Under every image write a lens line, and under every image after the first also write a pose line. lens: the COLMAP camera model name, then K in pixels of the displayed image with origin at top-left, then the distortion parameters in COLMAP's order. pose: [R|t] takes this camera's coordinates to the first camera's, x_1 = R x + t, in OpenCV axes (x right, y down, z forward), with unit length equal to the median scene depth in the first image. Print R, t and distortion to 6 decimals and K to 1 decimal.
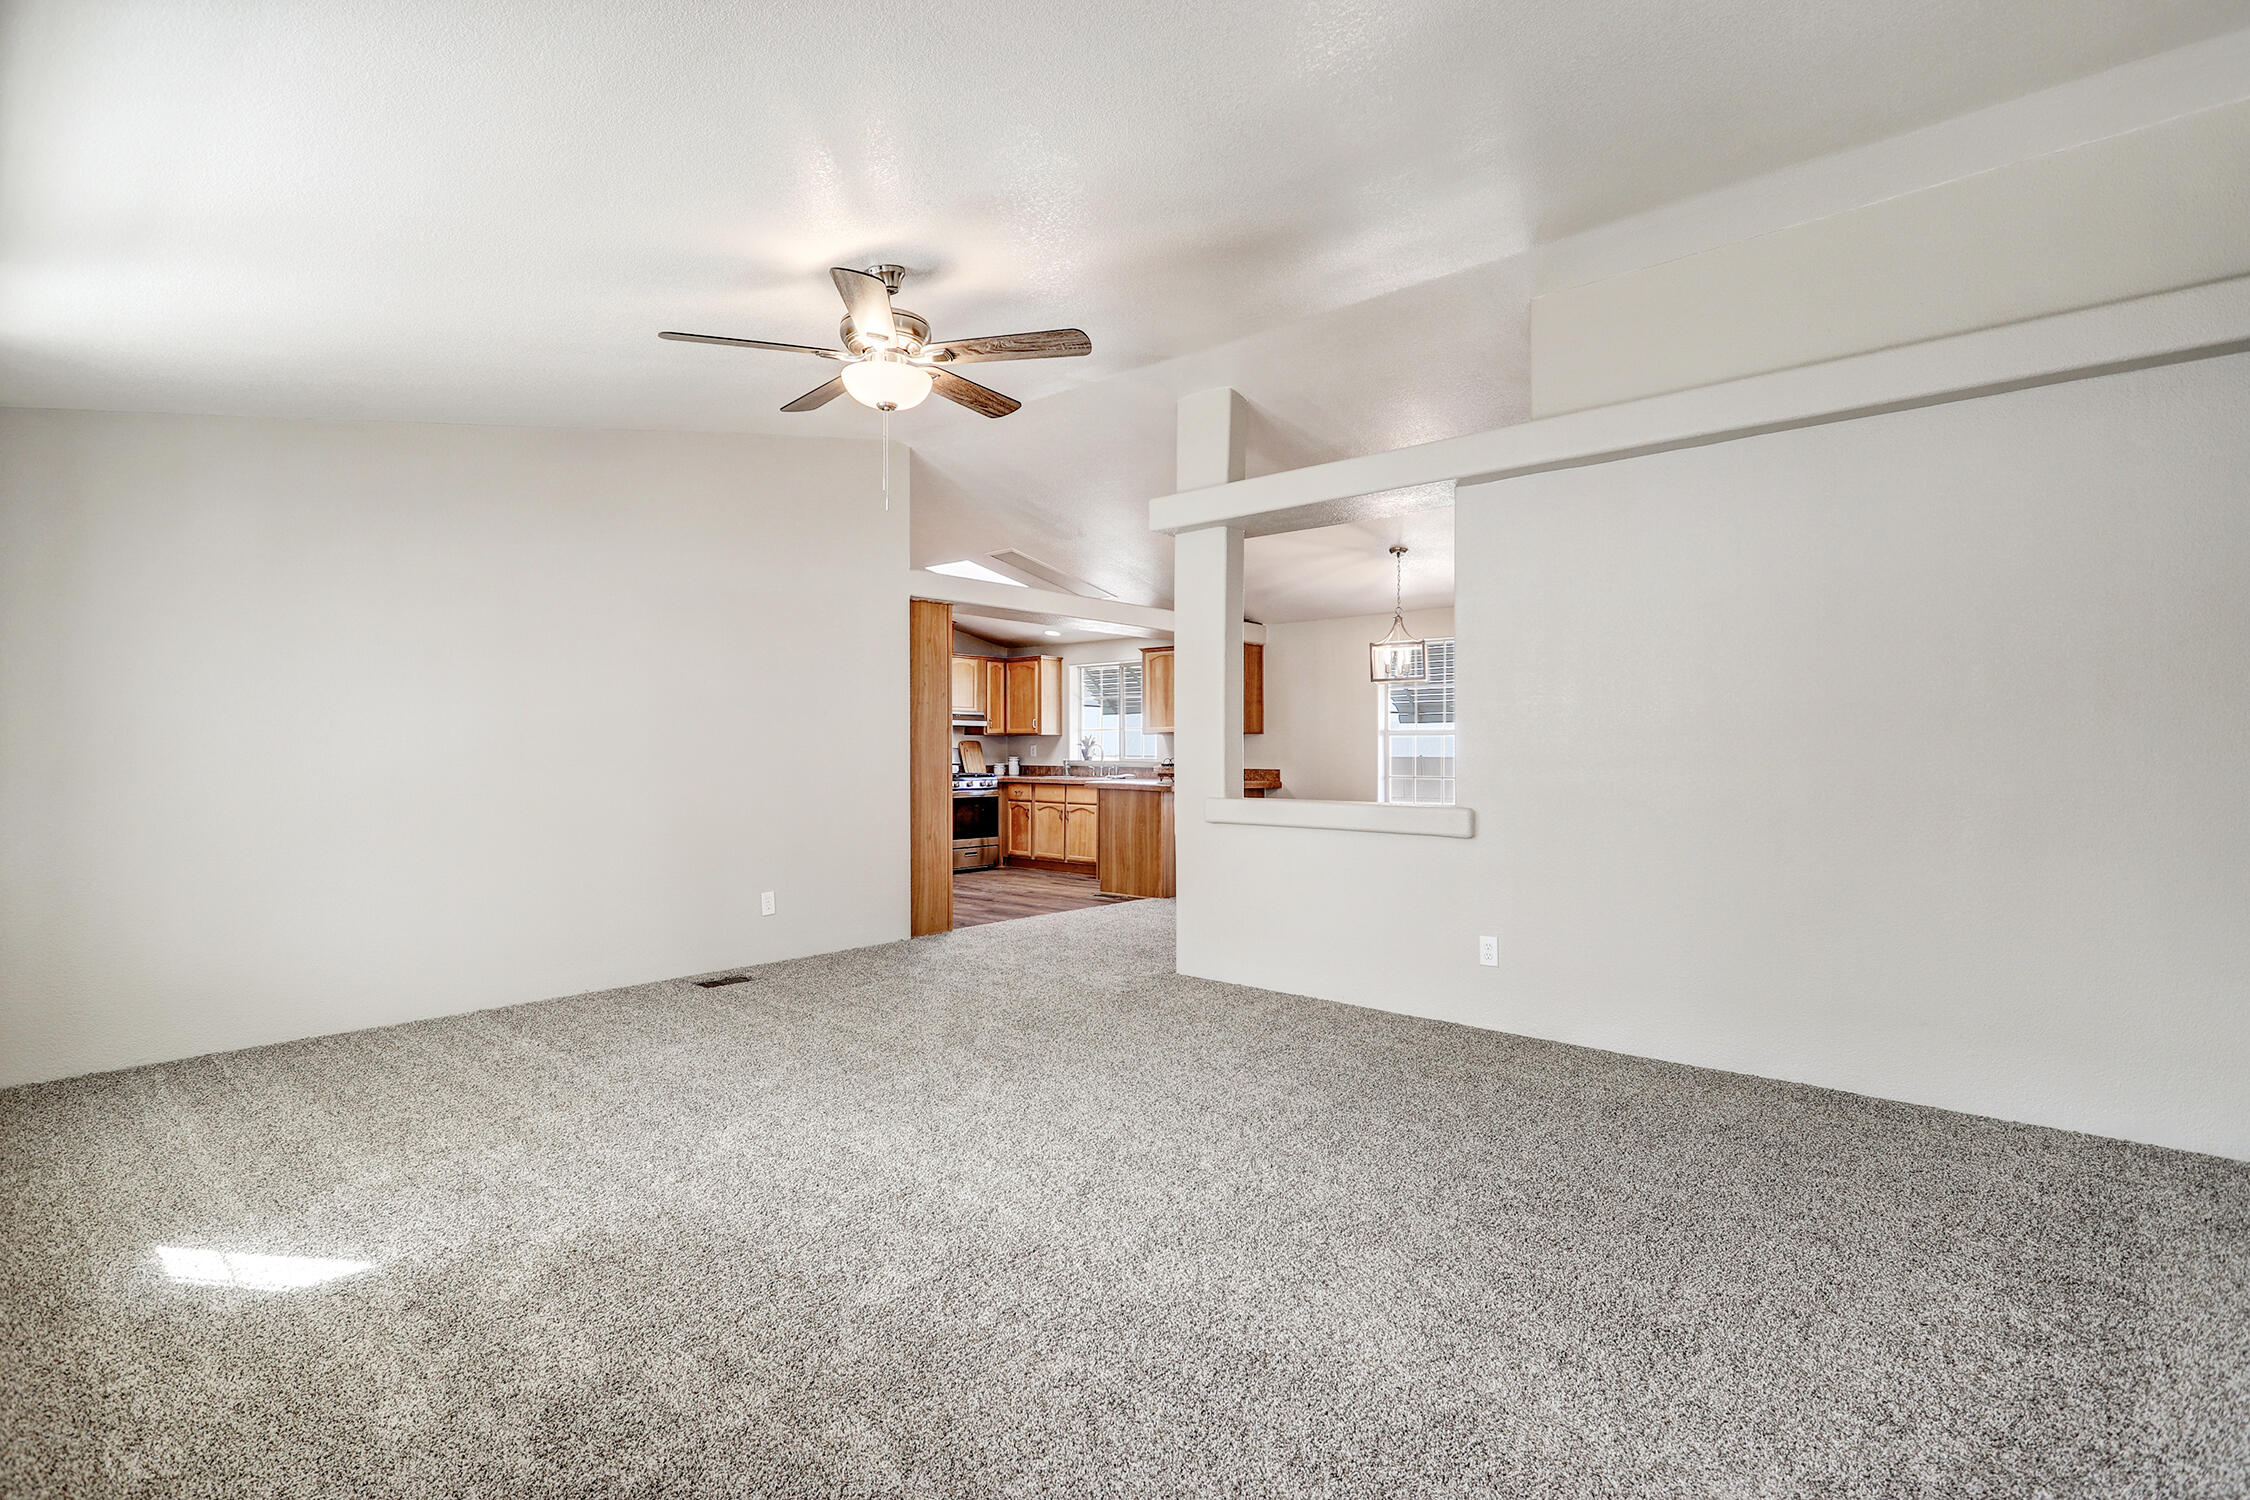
lens RADIAL K [[1069.9, 0, 1132.2], [0, 1069.9, 753.7], [0, 0, 1]] dist [-0.001371, 0.000510]
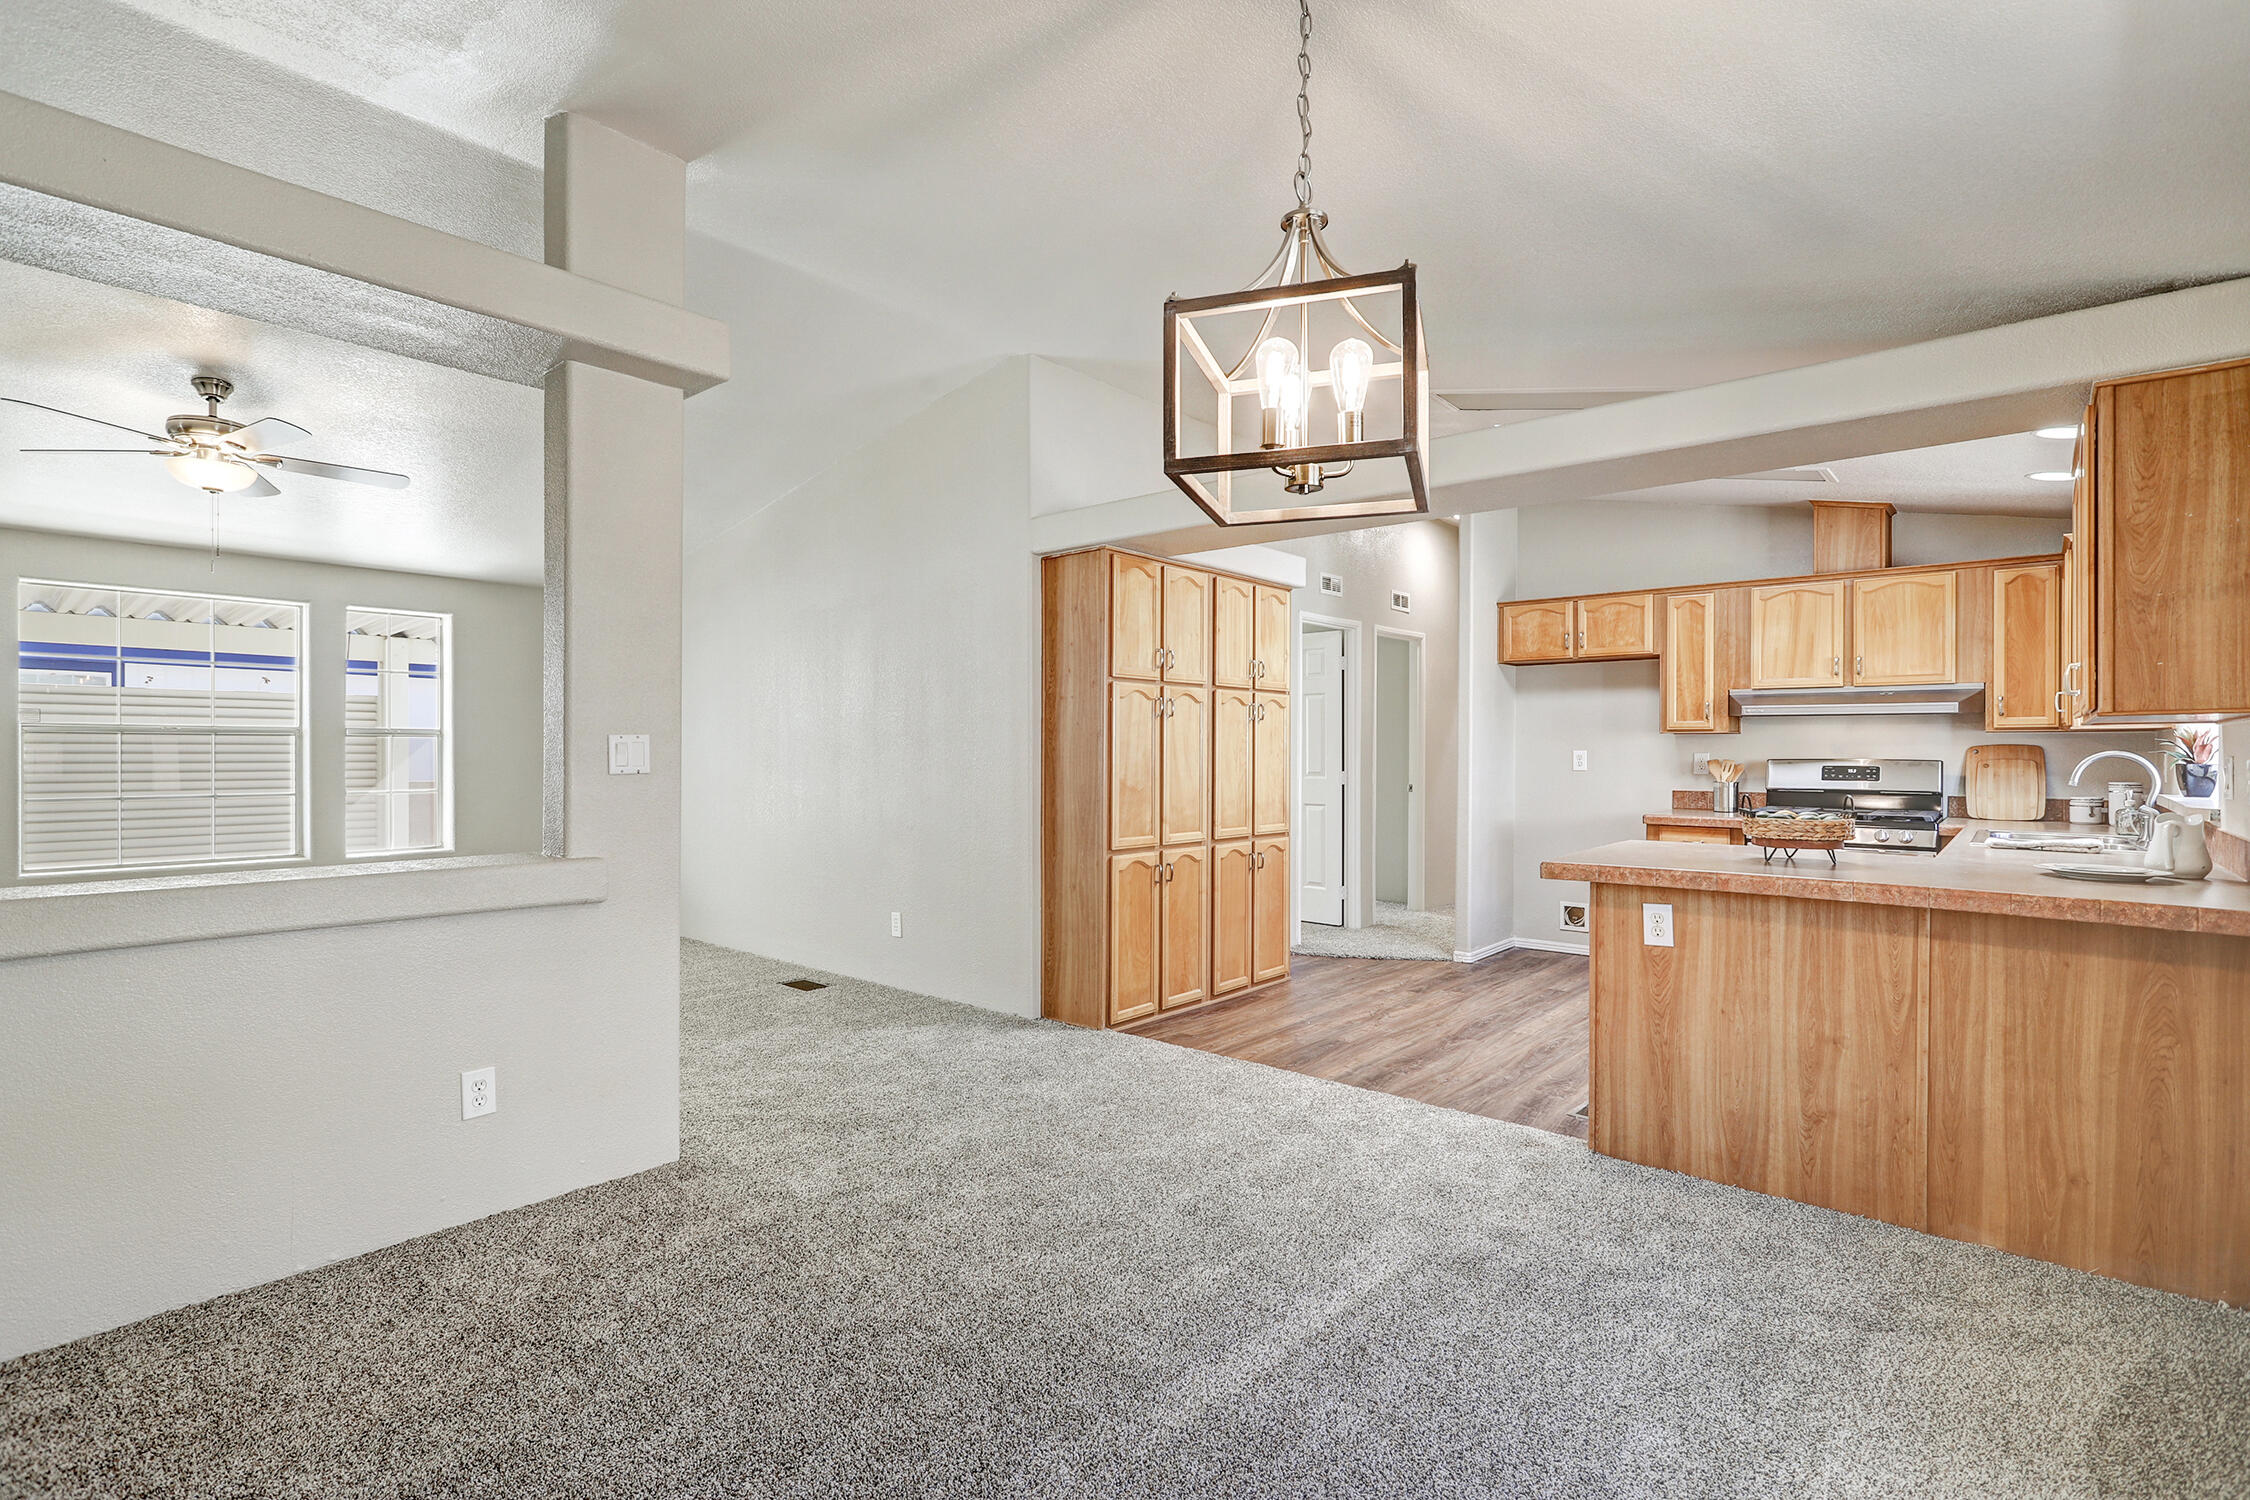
lens RADIAL K [[1069.9, 0, 1143.4], [0, 1069.9, 766.4], [0, 0, 1]] dist [-0.001371, 0.000510]
pose [[0.024894, 0.014702, -0.999582, 0.313481], [-0.007880, 0.999864, 0.014510, -0.006810], [0.999659, 0.007516, 0.025006, 0.636283]]
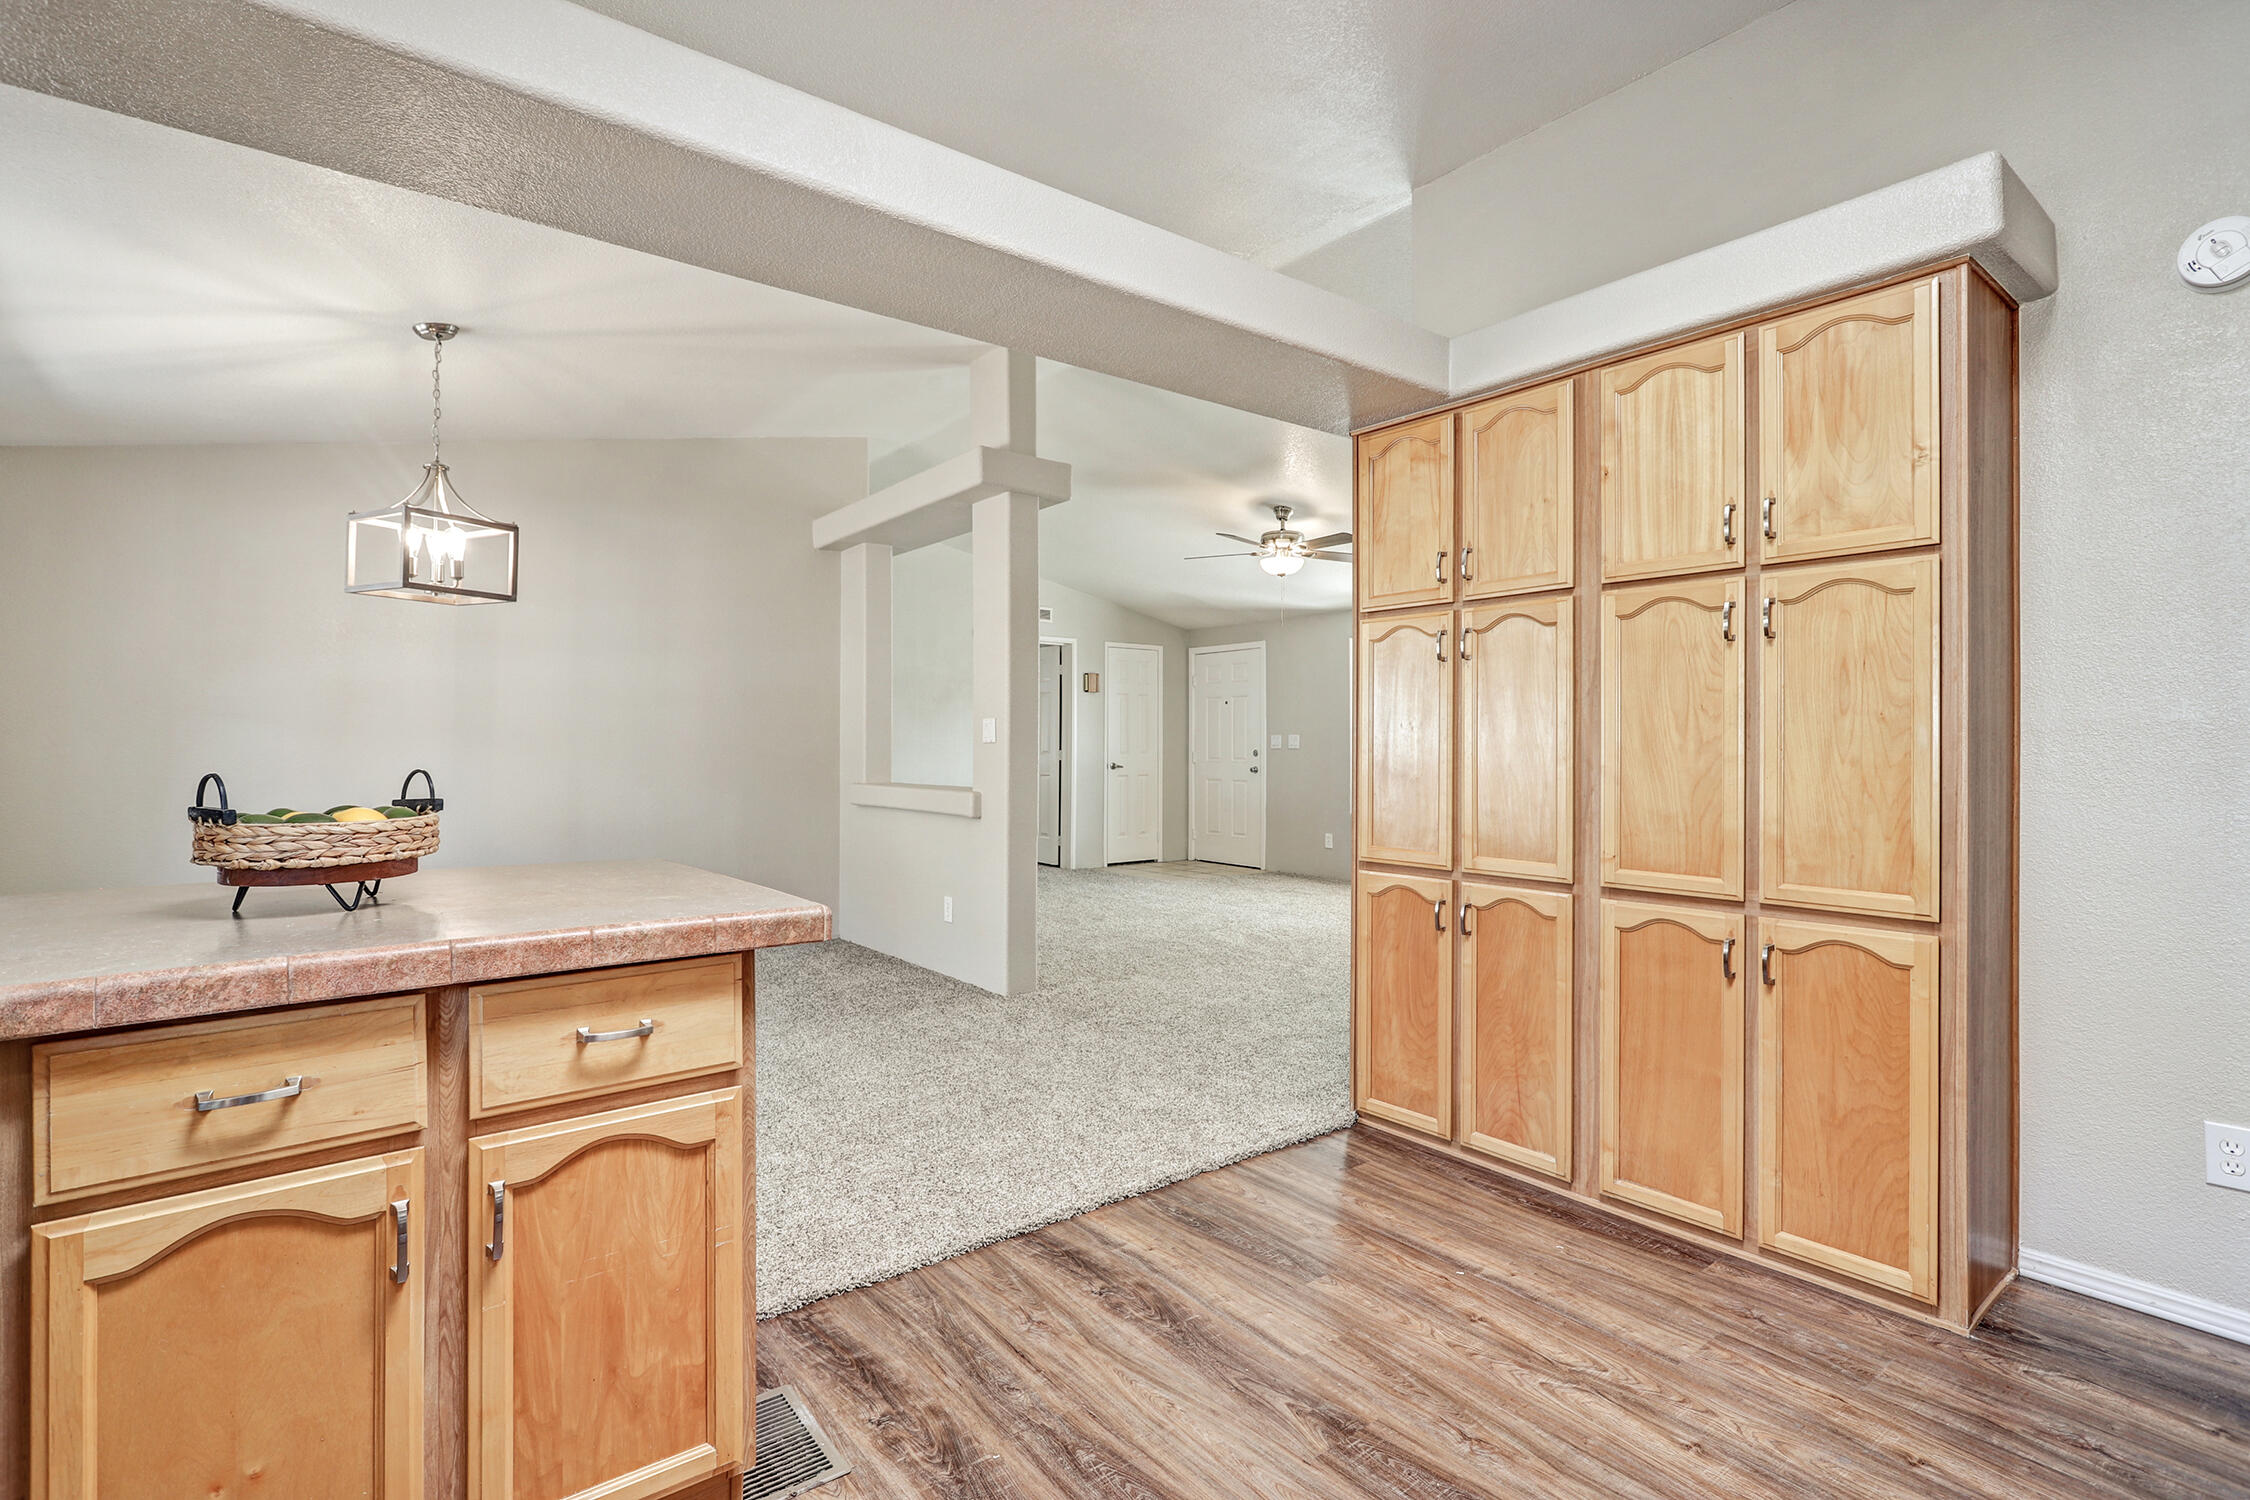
lens RADIAL K [[1069.9, 0, 1120.9], [0, 1069.9, 740.6], [0, 0, 1]] dist [-0.001371, 0.000510]
pose [[-0.982602, -0.000977, 0.185721, -0.100841], [-0.001261, 0.999998, -0.001411, -0.000384], [-0.185719, -0.001620, -0.982601, 0.939945]]
